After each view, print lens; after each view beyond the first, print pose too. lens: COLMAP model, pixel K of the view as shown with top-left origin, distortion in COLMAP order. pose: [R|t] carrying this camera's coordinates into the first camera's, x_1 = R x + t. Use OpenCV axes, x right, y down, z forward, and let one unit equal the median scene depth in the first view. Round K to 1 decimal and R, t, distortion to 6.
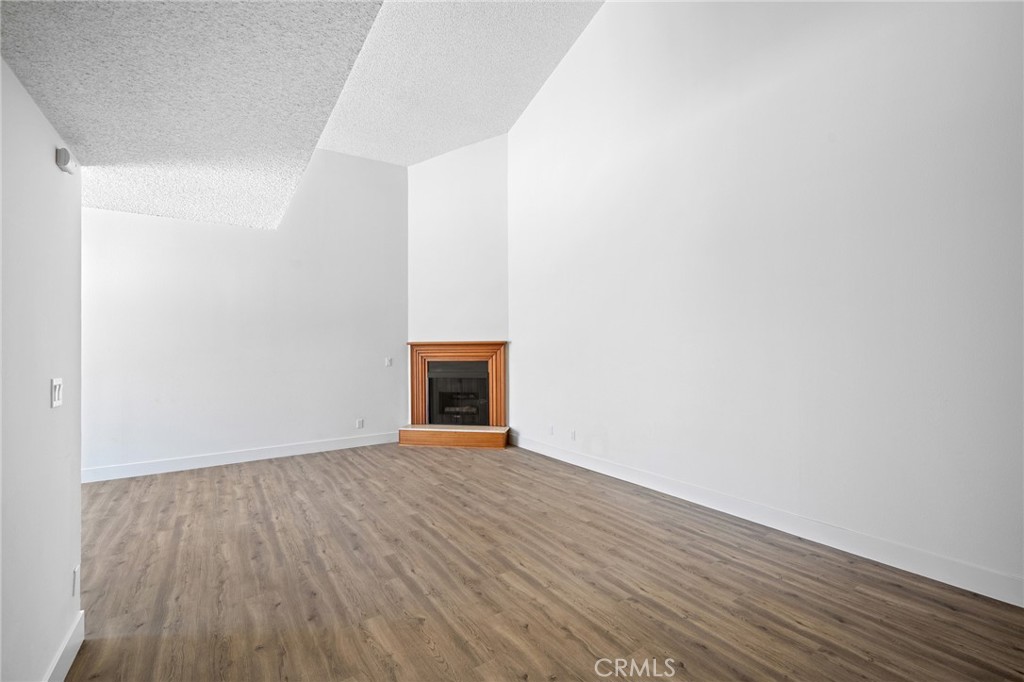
lens RADIAL K [[418.9, 0, 505.8], [0, 418.9, 340.1], [0, 0, 1]] dist [0.001721, 0.000387]
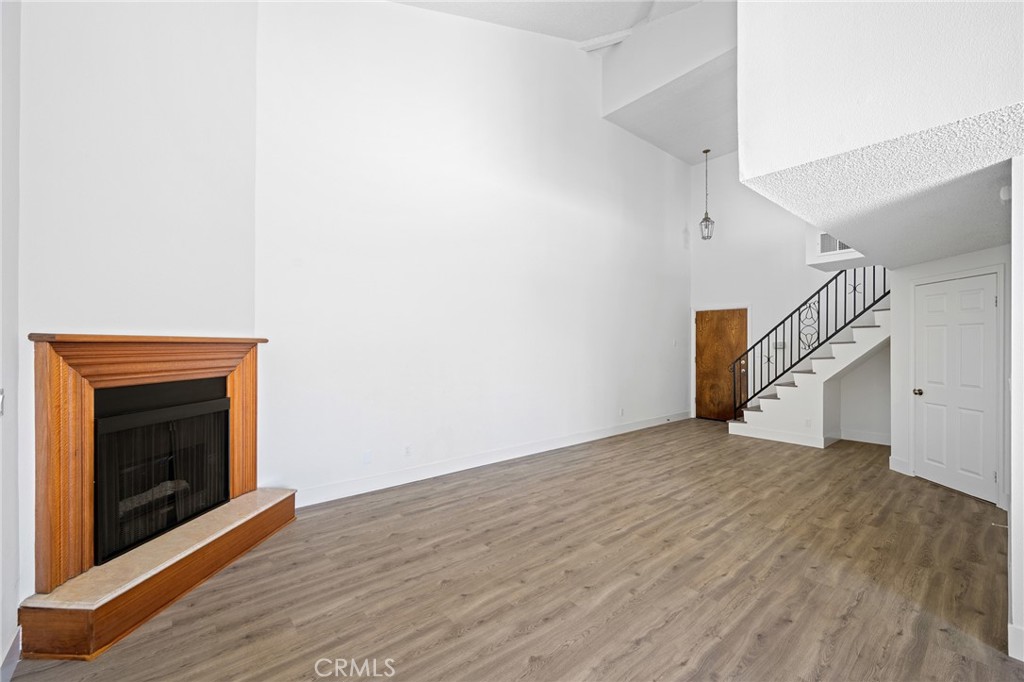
lens RADIAL K [[418.9, 0, 505.6], [0, 418.9, 347.3], [0, 0, 1]] dist [0.001721, 0.000387]
pose [[-0.087034, 0.003906, 0.996198, -1.307189], [-0.017214, 0.999837, -0.005425, 0.025483], [-0.996057, -0.017620, -0.086953, 1.570081]]
